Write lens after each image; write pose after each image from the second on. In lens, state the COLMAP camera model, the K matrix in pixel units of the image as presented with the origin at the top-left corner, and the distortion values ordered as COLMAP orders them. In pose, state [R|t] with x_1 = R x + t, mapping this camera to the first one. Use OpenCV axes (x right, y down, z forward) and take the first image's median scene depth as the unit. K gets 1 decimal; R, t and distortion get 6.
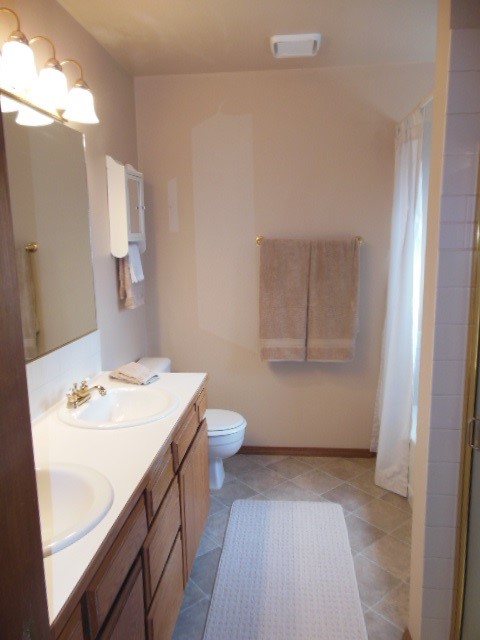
lens RADIAL K [[489.4, 0, 240.0], [0, 489.4, 320.0], [0, 0, 1]] dist [-0.057805, 0.110685]
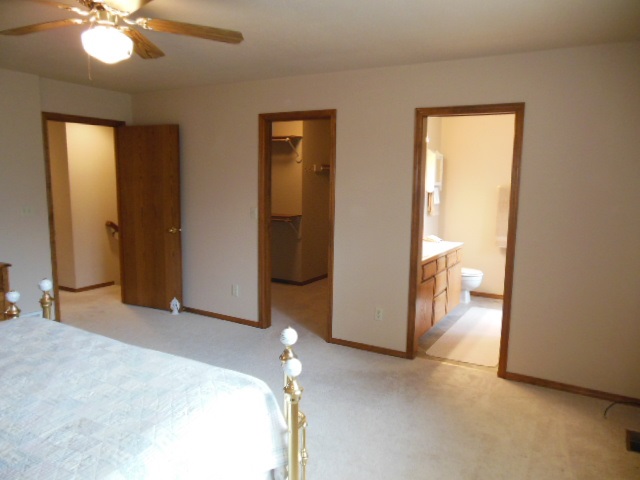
lens RADIAL K [[489.4, 0, 321.1], [0, 489.4, 239.2], [0, 0, 1]] dist [-0.057805, 0.110685]
pose [[0.911214, 0.077179, -0.404639, 0.223400], [-0.096409, 0.994967, -0.027329, 0.195090], [0.400493, 0.063914, 0.914068, -1.240188]]
